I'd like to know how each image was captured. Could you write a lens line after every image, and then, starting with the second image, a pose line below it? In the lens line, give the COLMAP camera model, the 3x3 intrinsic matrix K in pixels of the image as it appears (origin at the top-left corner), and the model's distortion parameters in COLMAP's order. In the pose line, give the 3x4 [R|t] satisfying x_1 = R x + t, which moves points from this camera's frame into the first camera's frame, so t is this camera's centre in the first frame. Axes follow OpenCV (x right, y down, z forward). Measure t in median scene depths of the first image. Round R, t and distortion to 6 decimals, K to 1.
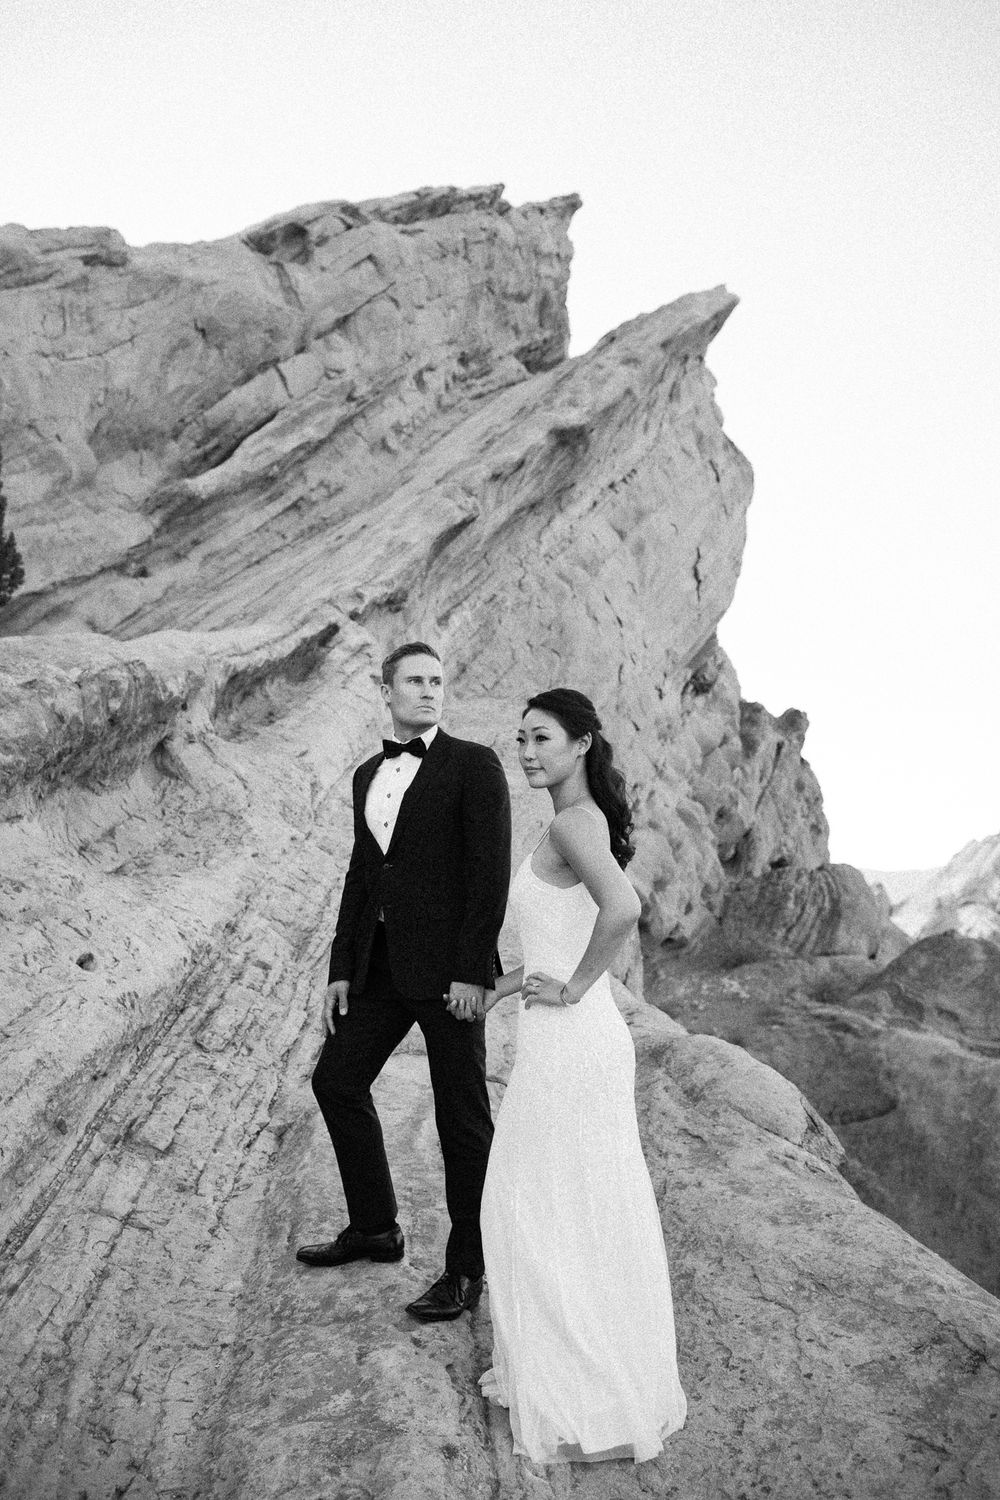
lens RADIAL K [[1470.0, 0, 500.0], [0, 1470.0, 750.0], [0, 0, 1]] dist [-0.003027, -0.015424]
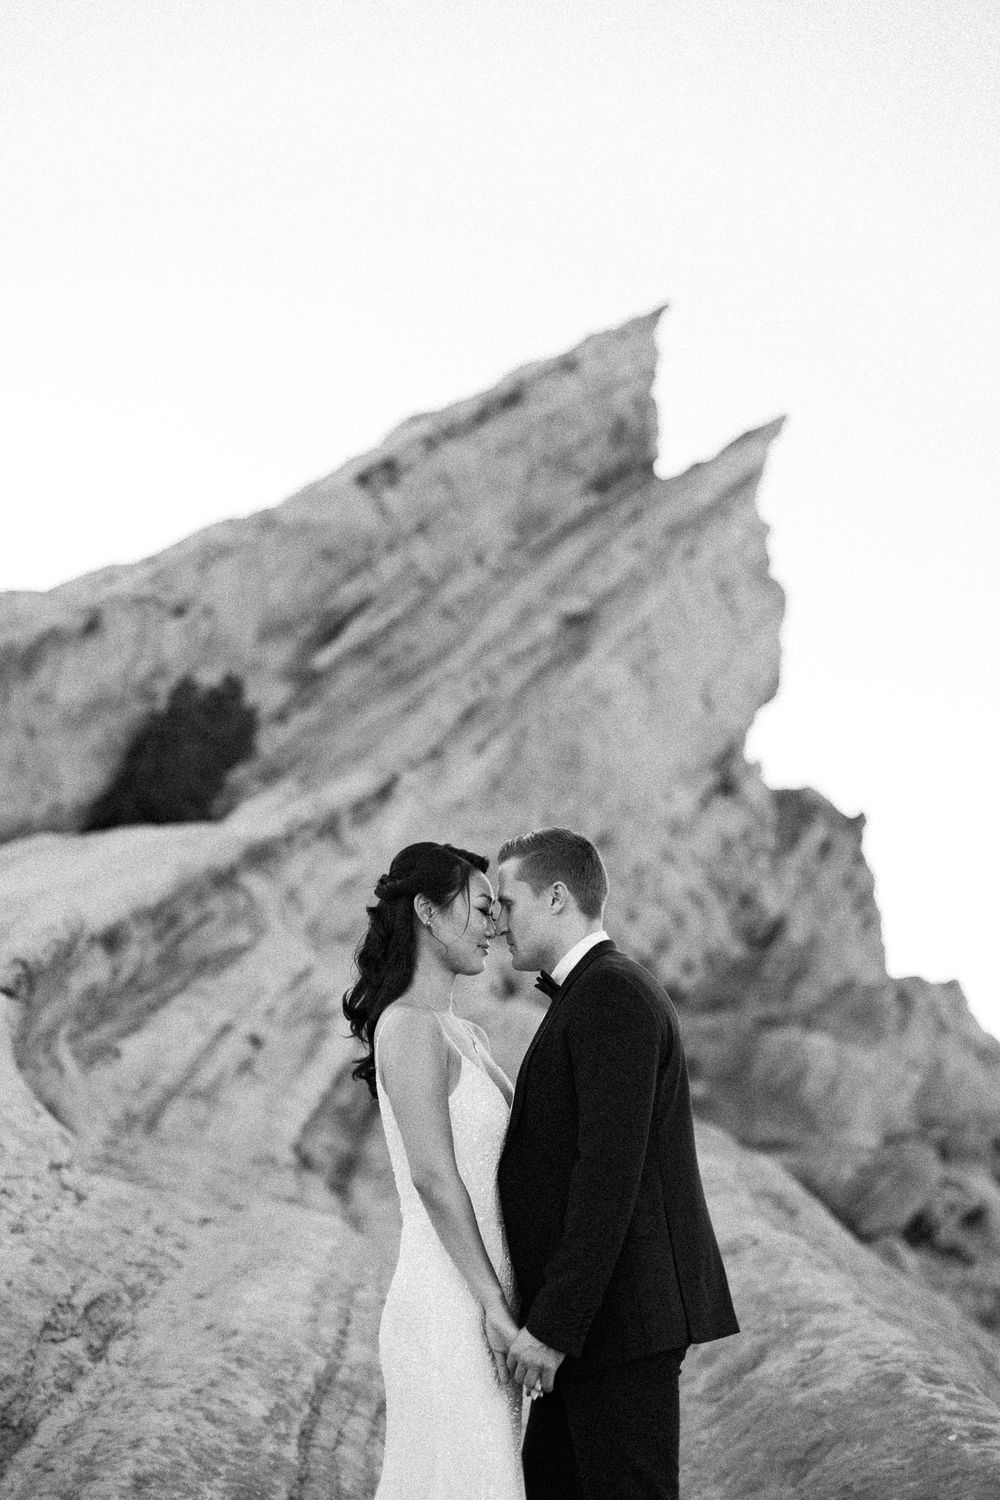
lens RADIAL K [[2291.3, 0, 500.0], [0, 2291.3, 750.0], [0, 0, 1]] dist [-0.020199, -0.003399]
pose [[0.995913, 0.015385, -0.088999, 0.152876], [-0.019290, 0.998881, -0.043189, 0.009456], [0.088235, 0.044729, 0.995095, -1.062081]]
